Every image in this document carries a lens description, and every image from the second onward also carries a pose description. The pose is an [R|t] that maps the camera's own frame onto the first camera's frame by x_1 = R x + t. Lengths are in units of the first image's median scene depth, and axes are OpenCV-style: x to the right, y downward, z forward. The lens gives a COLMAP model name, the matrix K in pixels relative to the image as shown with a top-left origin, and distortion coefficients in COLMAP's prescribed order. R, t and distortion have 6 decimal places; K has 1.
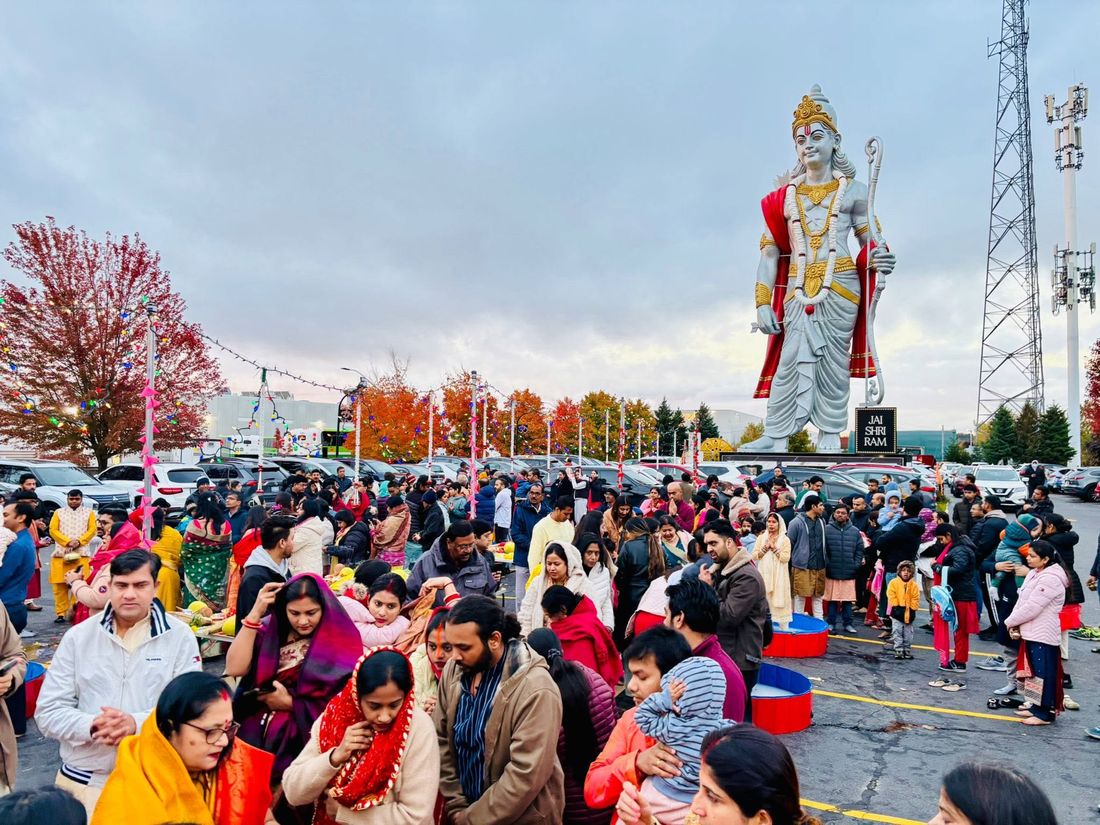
lens RADIAL K [[840.1, 0, 547.6], [0, 840.1, 416.2], [0, 0, 1]] dist [0.051236, -0.039737]
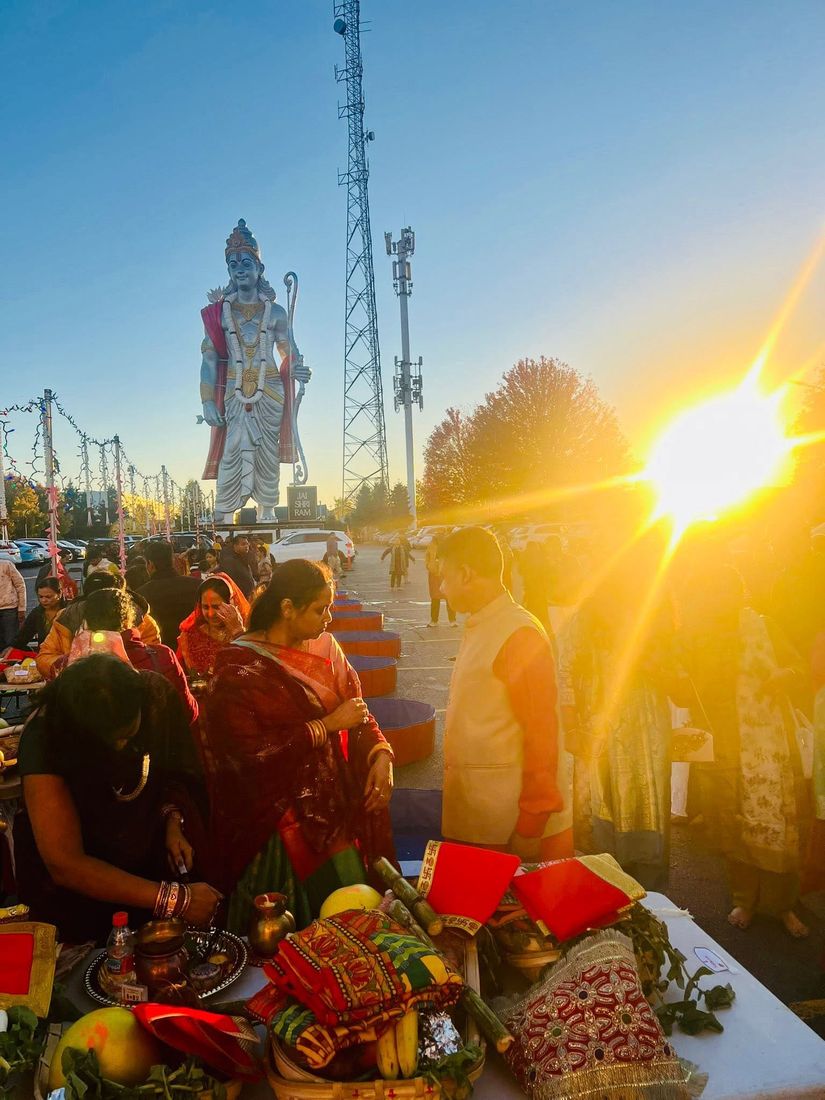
lens RADIAL K [[825.1, 0, 406.8], [0, 825.1, 556.1], [0, 0, 1]] dist [0.129824, -0.282947]
pose [[0.845670, -0.061116, 0.530195, -0.146837], [0.023573, 0.996730, 0.077294, 0.001970], [-0.533185, -0.052867, 0.844345, -0.158098]]
